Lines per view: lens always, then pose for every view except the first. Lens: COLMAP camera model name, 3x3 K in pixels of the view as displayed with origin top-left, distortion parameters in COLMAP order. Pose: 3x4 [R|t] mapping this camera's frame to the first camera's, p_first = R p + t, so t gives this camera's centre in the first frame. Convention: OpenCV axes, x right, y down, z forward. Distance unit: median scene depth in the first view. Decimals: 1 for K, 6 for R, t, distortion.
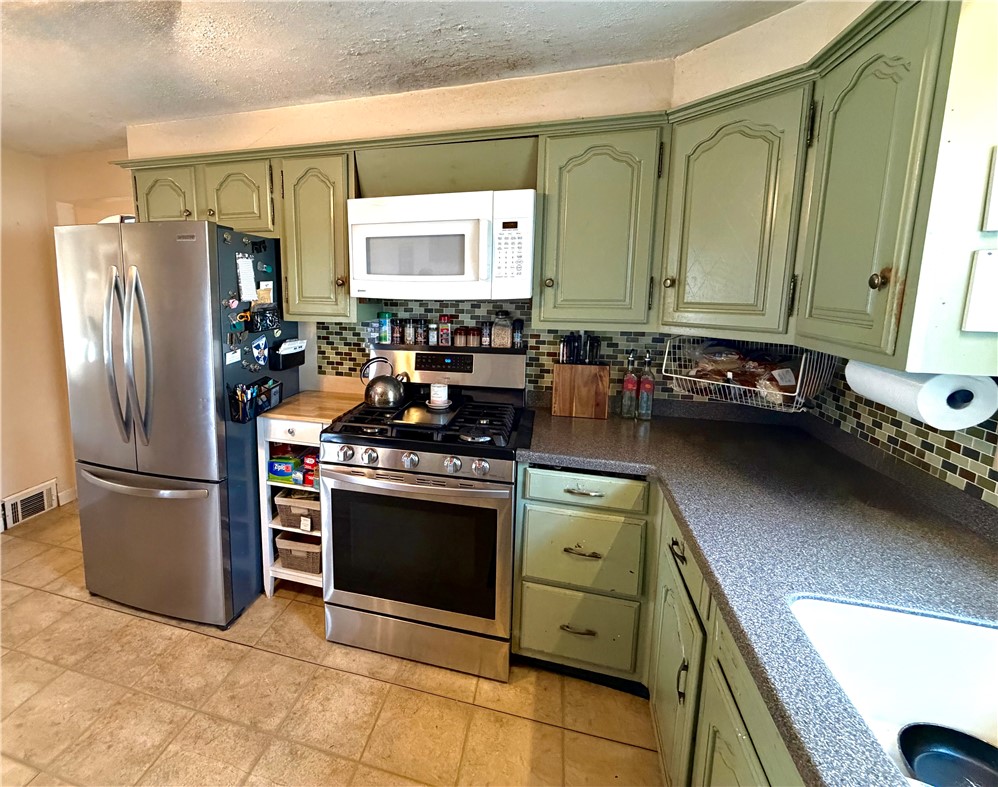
lens RADIAL K [[463.3, 0, 411.8], [0, 463.3, 354.2], [0, 0, 1]] dist [-0.000219, 0.000498]
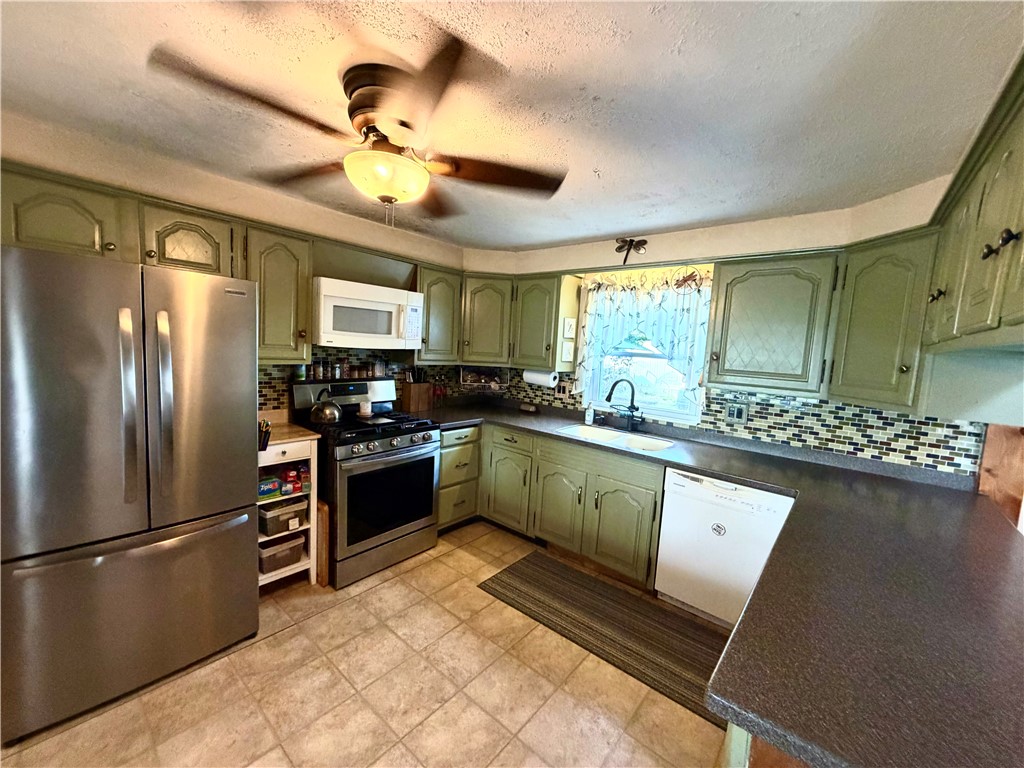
lens RADIAL K [[410.2, 0, 511.9], [0, 410.2, 386.7], [0, 0, 1]] dist [0.000728, -0.000129]
pose [[0.392560, -0.075461, 0.916625, -1.140454], [0.078946, 0.995715, 0.048162, -0.016057], [-0.916332, 0.053458, 0.396835, -0.013179]]
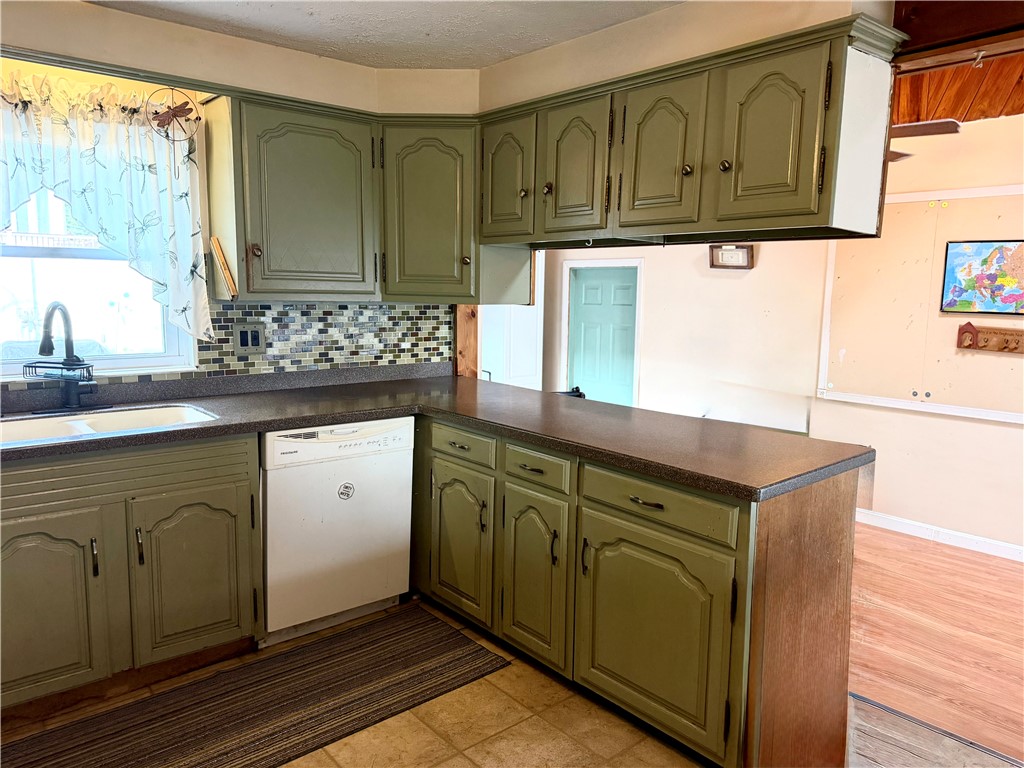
lens RADIAL K [[715.7, 0, 513.8], [0, 715.7, 387.6], [0, 0, 1]] dist [0.031840, -0.011678]
pose [[-0.843902, -0.091055, 0.528713, -0.927127], [0.058223, 0.964128, 0.258974, -0.079734], [-0.533328, 0.249332, -0.808328, 0.896990]]
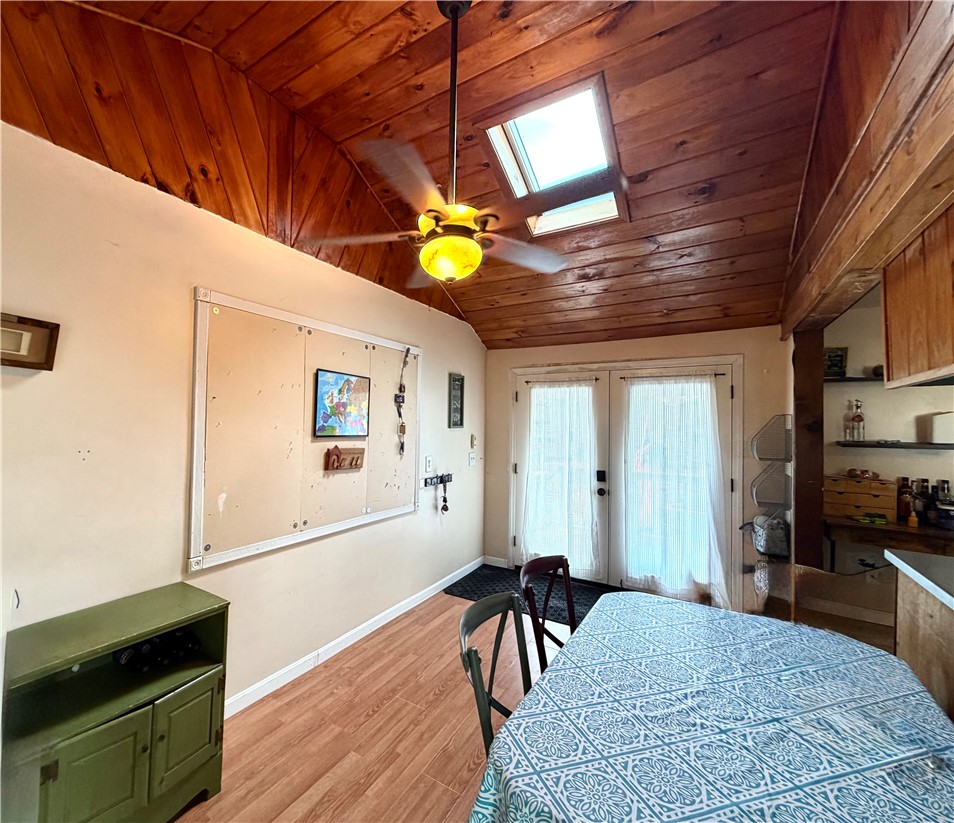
lens RADIAL K [[425.2, 0, 409.4], [0, 425.2, 414.5], [0, 0, 1]] dist [-0.002578, -0.000113]
pose [[-0.316546, -0.024881, -0.948251, 0.384840], [-0.159963, 0.986740, 0.027508, 0.211063], [0.934992, 0.160393, -0.316329, -1.086861]]
